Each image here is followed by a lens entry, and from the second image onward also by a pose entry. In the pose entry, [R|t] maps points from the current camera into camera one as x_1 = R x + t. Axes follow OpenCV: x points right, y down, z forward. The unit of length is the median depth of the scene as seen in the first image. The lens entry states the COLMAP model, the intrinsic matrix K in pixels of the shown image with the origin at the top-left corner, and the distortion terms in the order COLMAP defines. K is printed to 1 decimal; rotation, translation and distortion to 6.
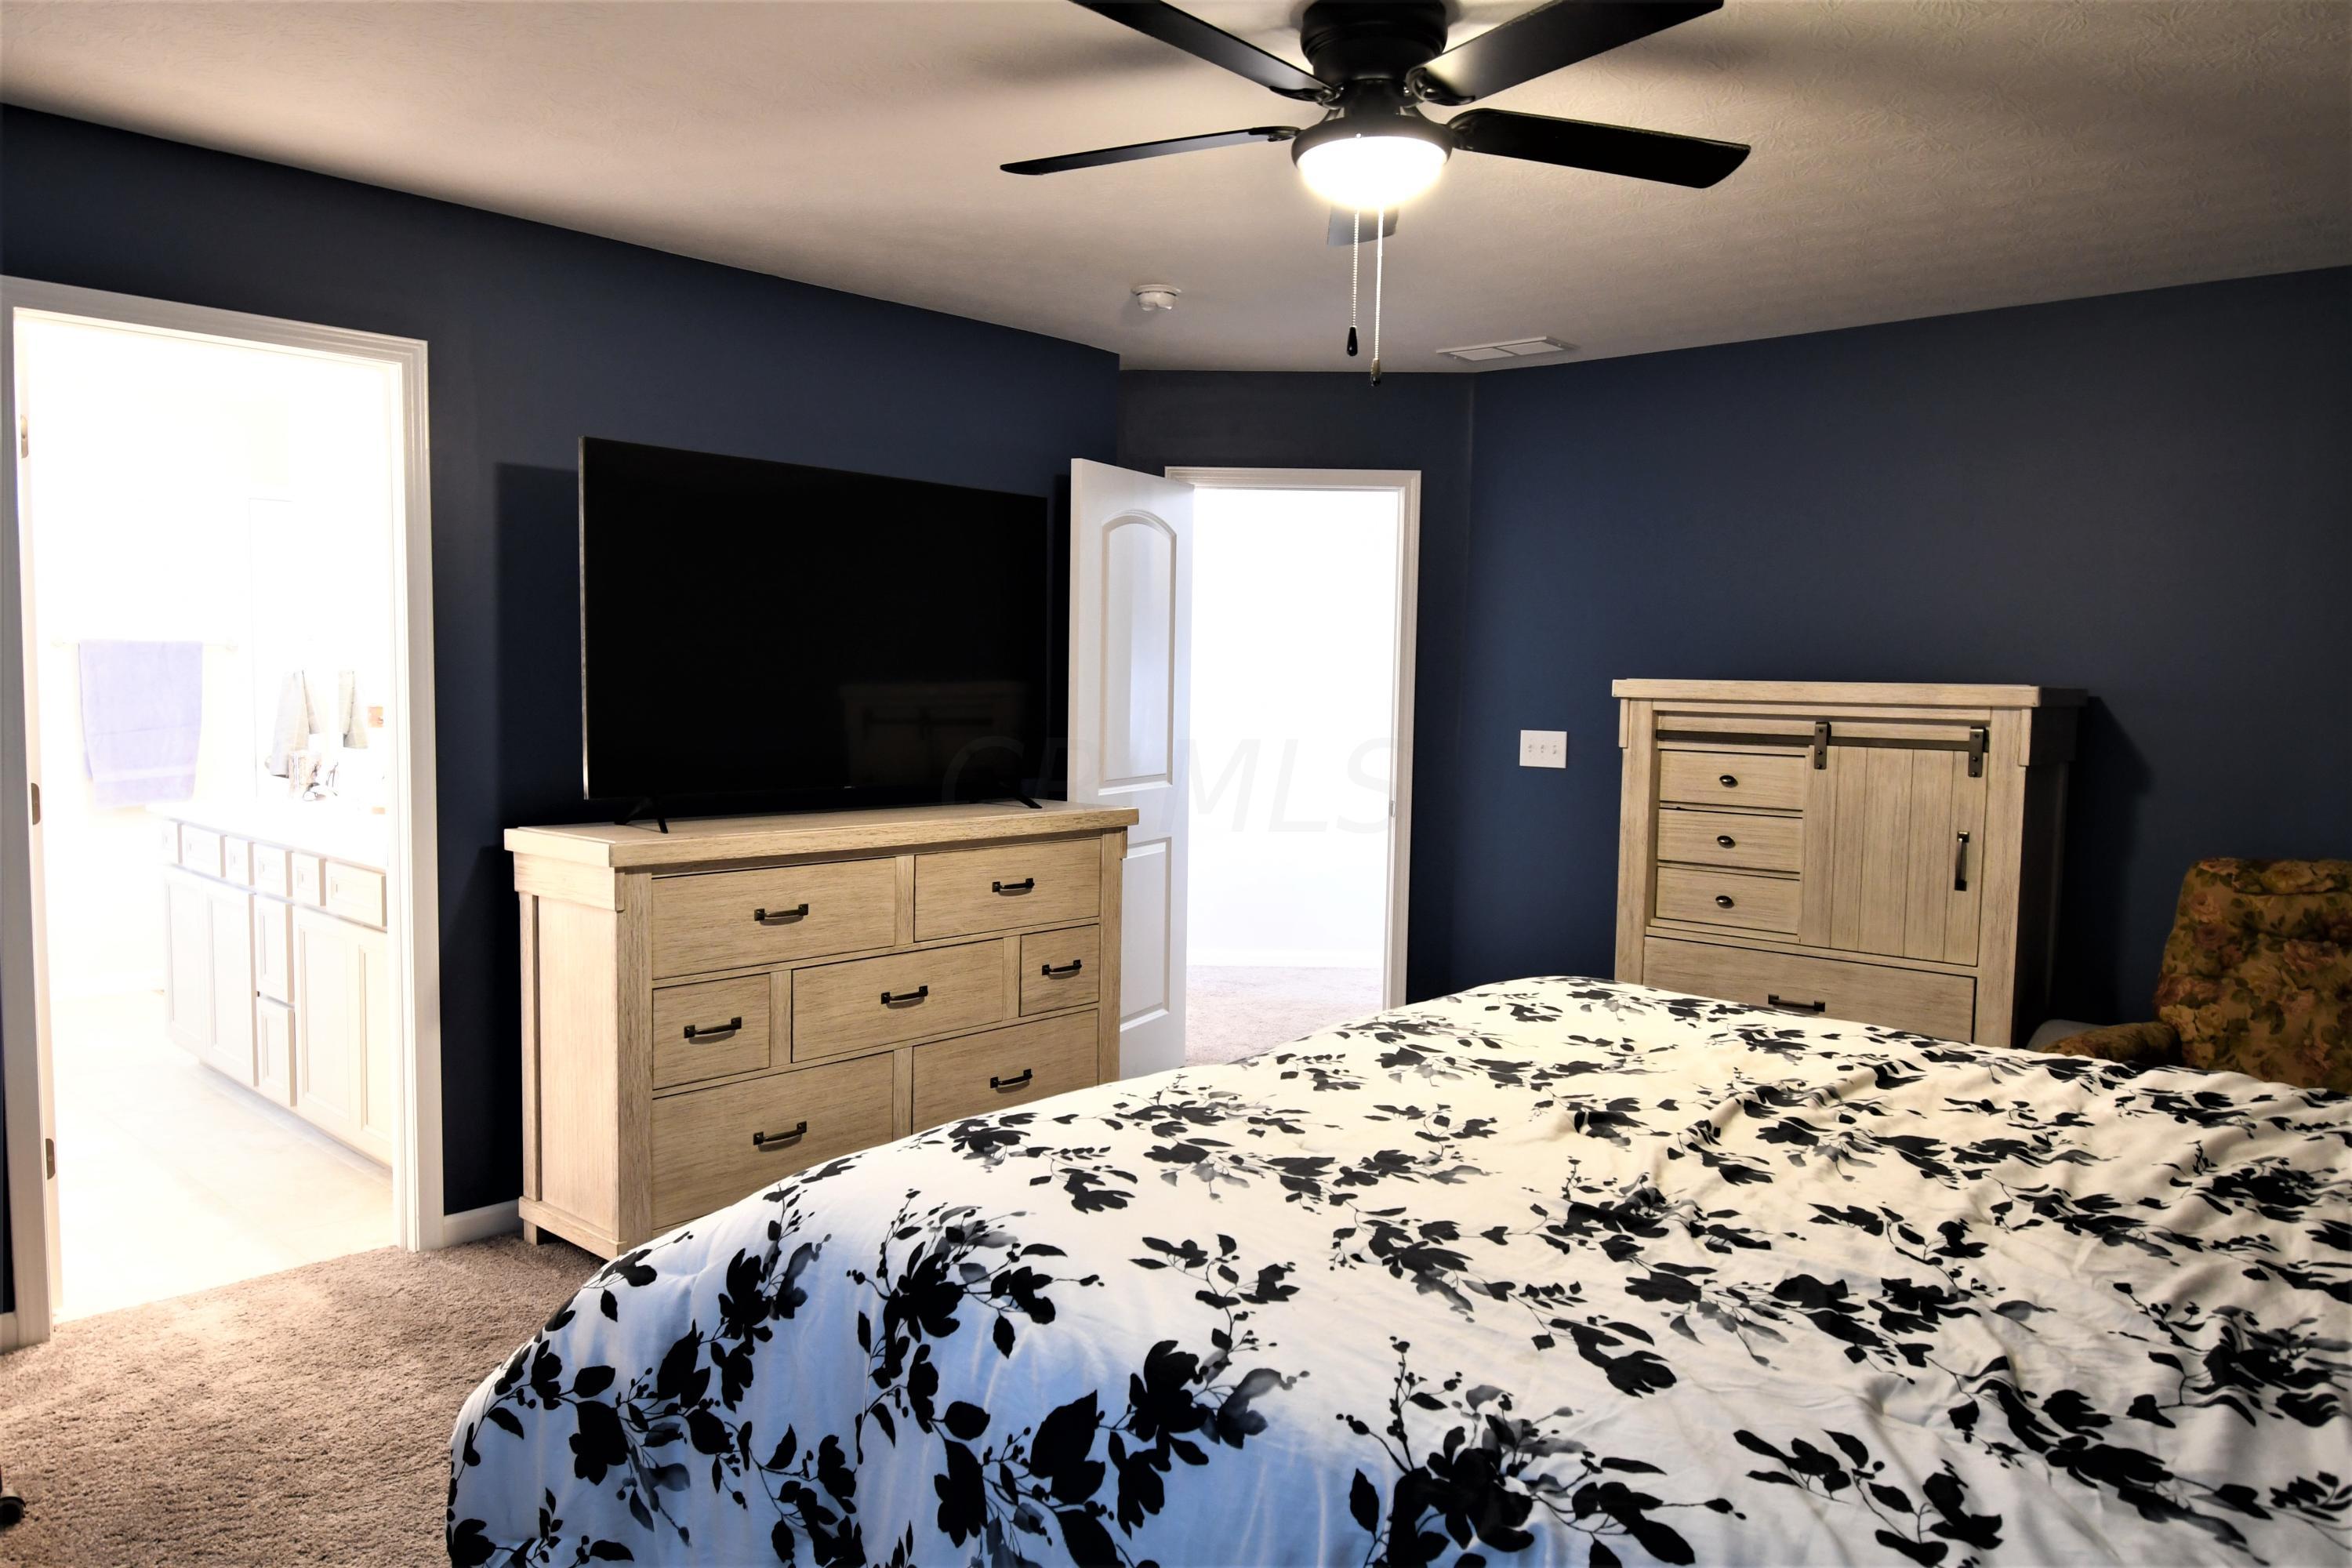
lens RADIAL K [[1604.8, 0, 1165.7], [0, 1604.8, 792.0], [0, 0, 1]] dist [0.001372, -0.000177]
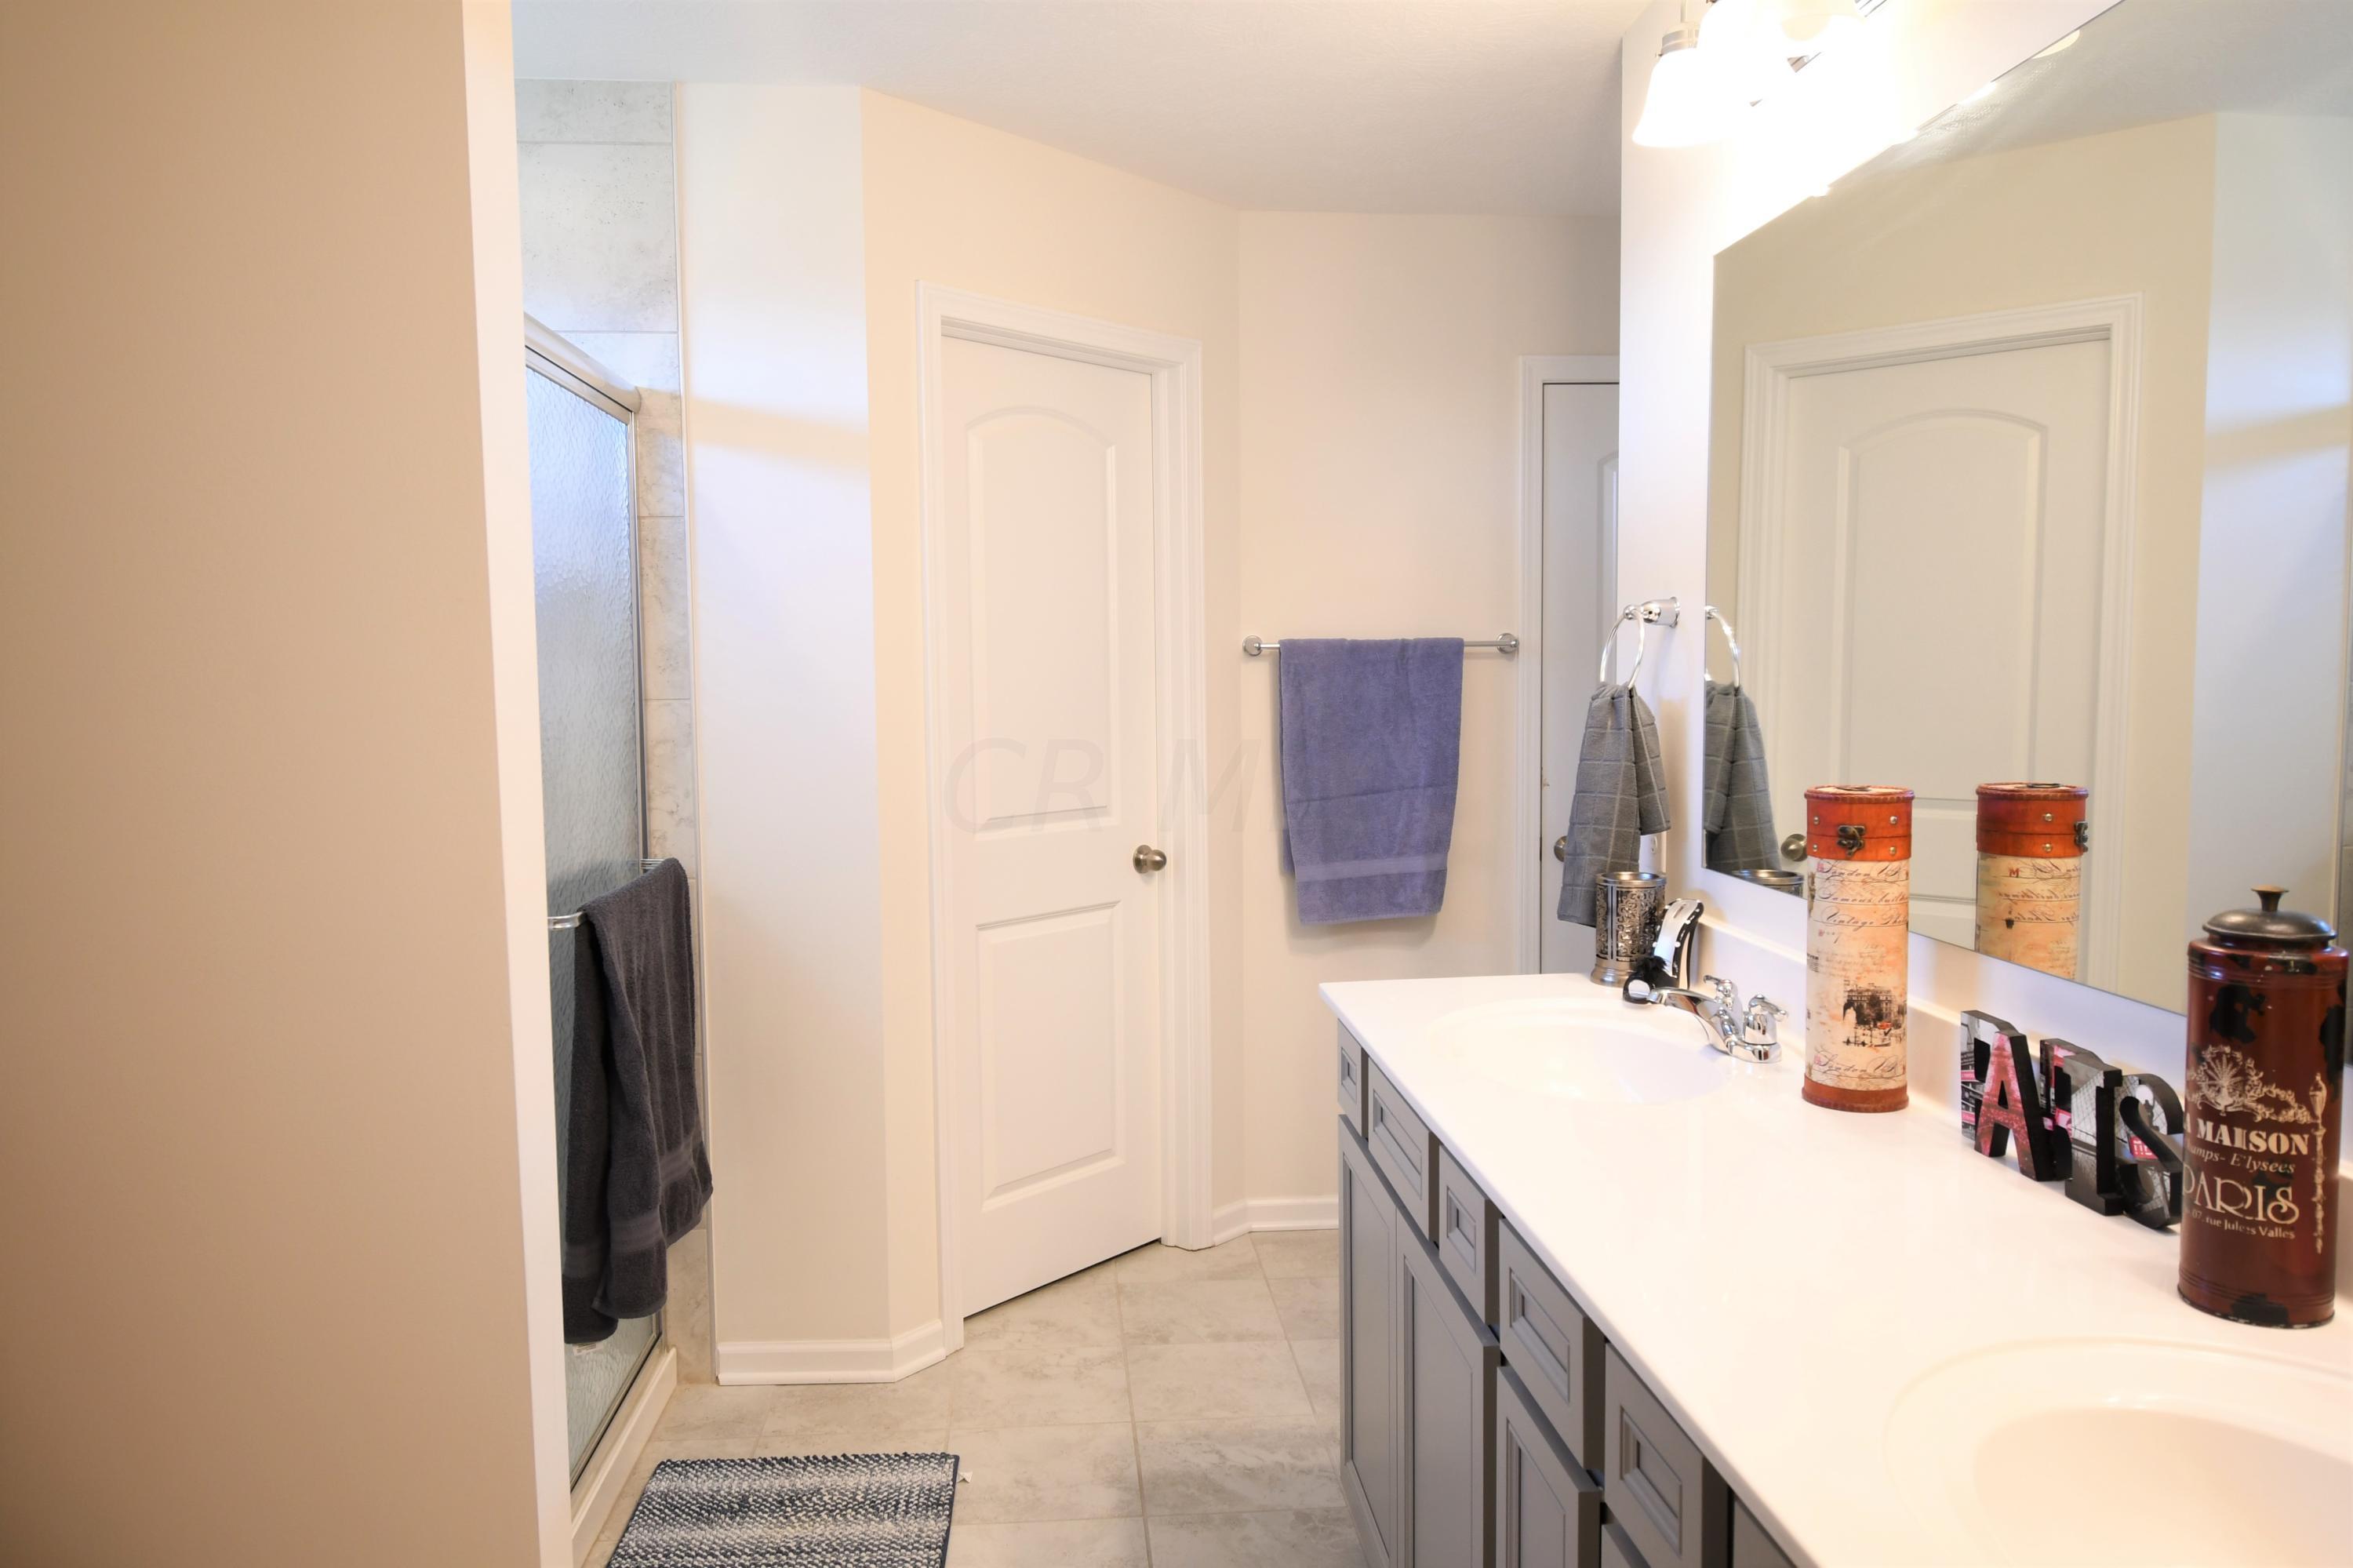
lens RADIAL K [[1605.5, 0, 1171.3], [0, 1605.5, 786.2], [0, 0, 1]] dist [0.001372, -0.000177]
pose [[0.727599, 0.023407, -0.685603, -0.285486], [-0.017255, 0.999726, 0.015820, -0.047963], [0.685786, 0.000320, 0.727804, 0.518858]]
